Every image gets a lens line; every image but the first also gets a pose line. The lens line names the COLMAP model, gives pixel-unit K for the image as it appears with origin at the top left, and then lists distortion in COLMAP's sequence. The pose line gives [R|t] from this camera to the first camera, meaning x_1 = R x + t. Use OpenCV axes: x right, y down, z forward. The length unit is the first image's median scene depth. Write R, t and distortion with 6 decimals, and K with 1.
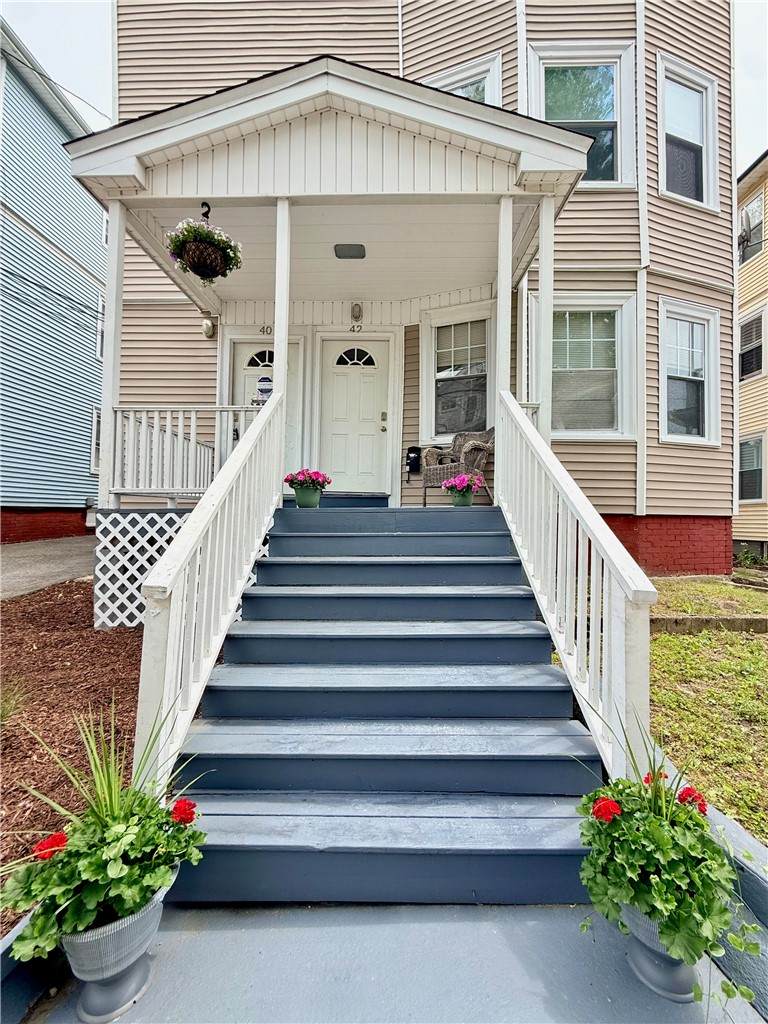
lens RADIAL K [[407.8, 0, 385.6], [0, 407.8, 510.4], [0, 0, 1]] dist [-0.001906, -0.000413]
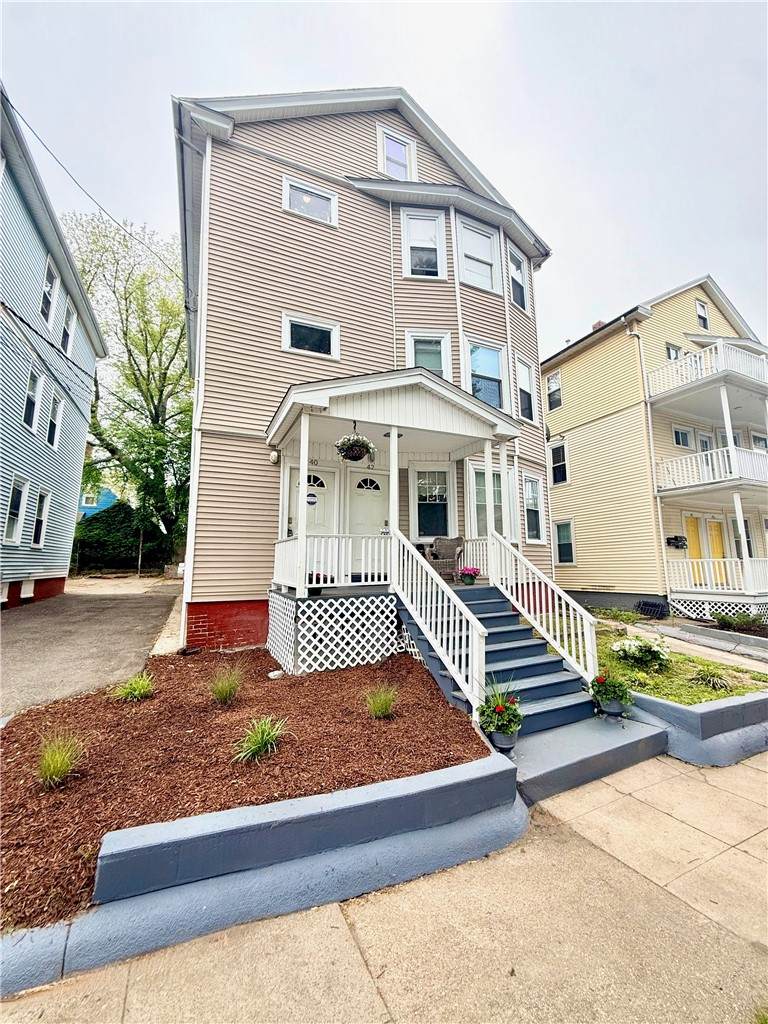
lens RADIAL K [[407.8, 0, 382.0], [0, 407.8, 508.3], [0, 0, 1]] dist [-0.001906, -0.000413]
pose [[0.900031, 0.040074, 0.433980, -0.708781], [0.013229, 0.992793, -0.119112, -0.101925], [-0.435625, 0.112945, 0.893014, -0.398361]]
